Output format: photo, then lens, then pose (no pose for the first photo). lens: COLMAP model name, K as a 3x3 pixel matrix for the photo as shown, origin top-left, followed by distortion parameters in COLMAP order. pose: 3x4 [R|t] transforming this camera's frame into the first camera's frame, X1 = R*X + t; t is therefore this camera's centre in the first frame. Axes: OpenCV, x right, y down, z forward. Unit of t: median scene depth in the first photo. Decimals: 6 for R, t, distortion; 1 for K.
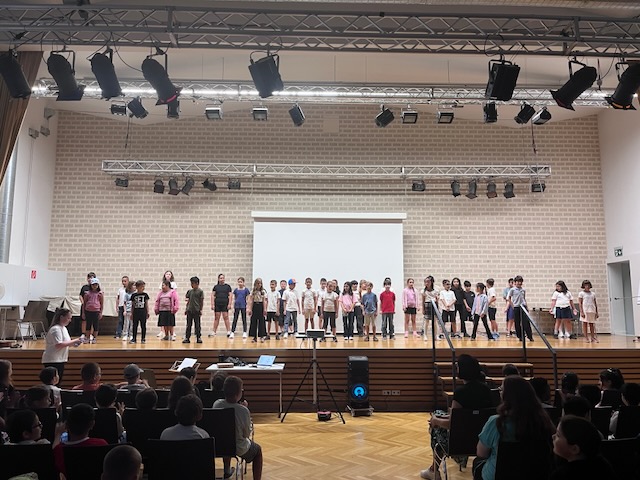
lens RADIAL K [[470.8, 0, 320.0], [0, 470.8, 240.0], [0, 0, 1]] dist [0.040761, -0.068139]
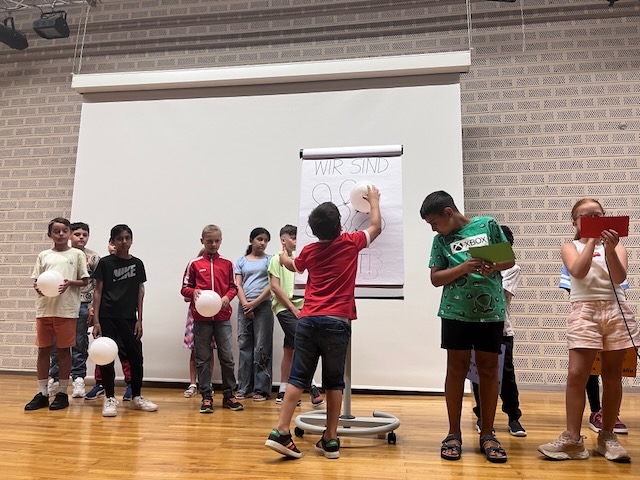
lens RADIAL K [[470.8, 0, 320.0], [0, 470.8, 240.0], [0, 0, 1]] dist [0.040761, -0.068139]
pose [[0.984098, -0.016932, -0.176819, 0.126703], [0.014210, 0.999760, -0.016649, 0.085740], [0.177059, 0.013871, 0.984102, 0.601541]]
